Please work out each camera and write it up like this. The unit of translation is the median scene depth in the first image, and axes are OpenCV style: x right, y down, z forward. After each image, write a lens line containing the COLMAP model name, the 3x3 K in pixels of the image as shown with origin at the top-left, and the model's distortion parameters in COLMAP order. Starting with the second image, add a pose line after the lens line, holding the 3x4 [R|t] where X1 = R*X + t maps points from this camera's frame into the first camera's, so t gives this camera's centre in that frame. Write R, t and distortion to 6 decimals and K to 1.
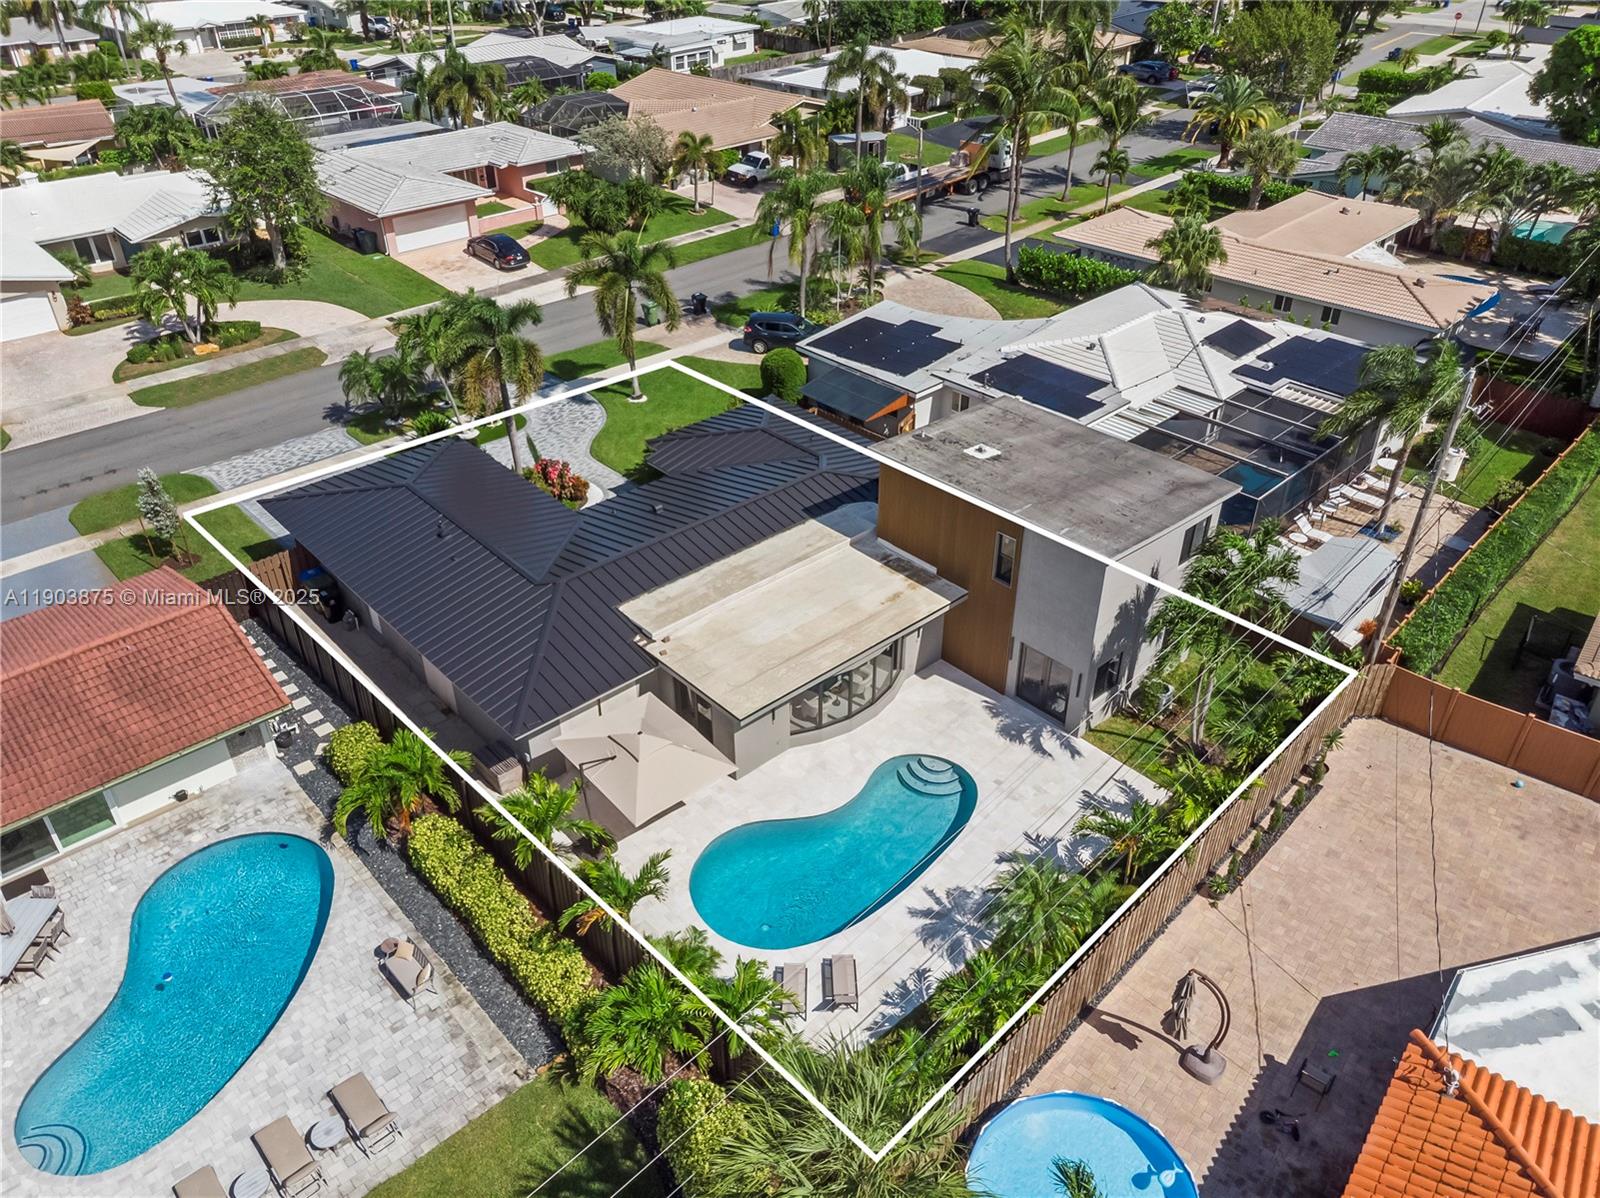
lens RADIAL K [[1172.1, 0, 810.1], [0, 1172.1, 598.7], [0, 0, 1]] dist [0.009017, -0.000442]
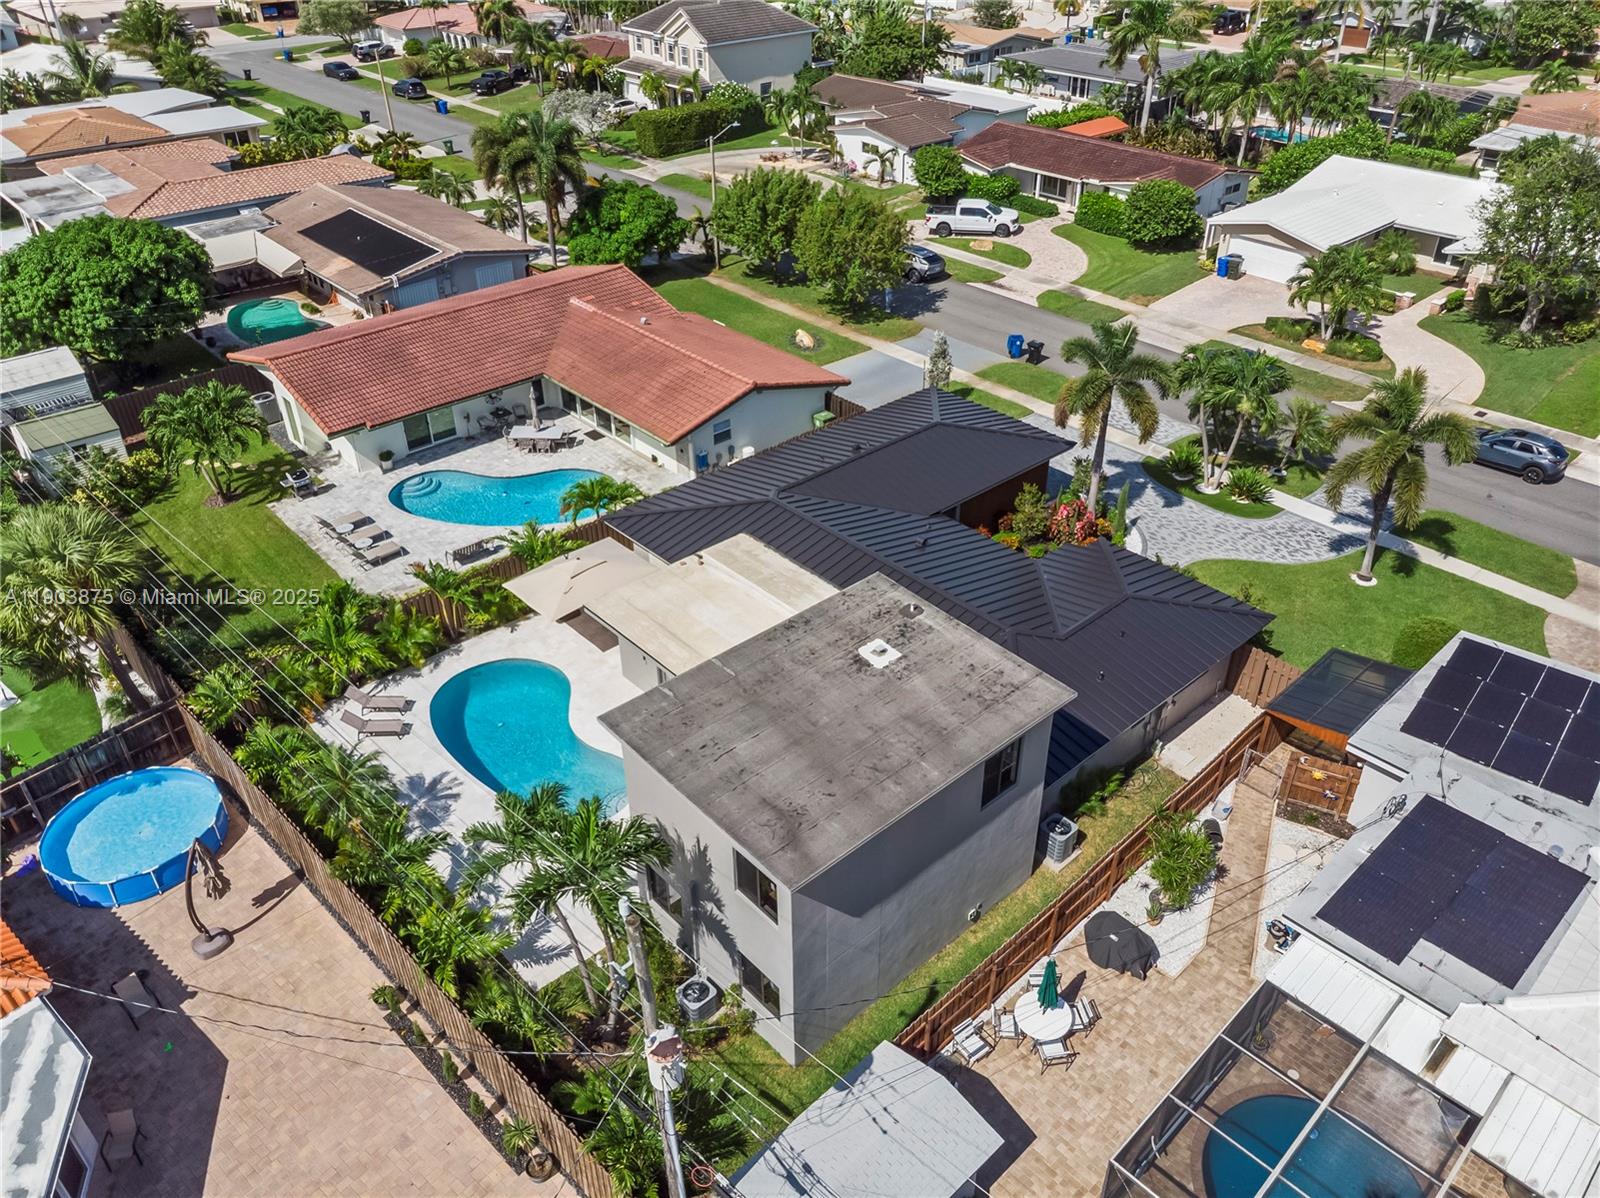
lens RADIAL K [[1172.1, 0, 810.1], [0, 1172.1, 598.7], [0, 0, 1]] dist [0.009017, -0.000442]
pose [[-0.008814, 0.554729, -0.831985, 0.578746], [-0.550715, 0.691774, 0.467077, -0.364790], [0.834647, 0.462303, 0.299400, 0.522431]]
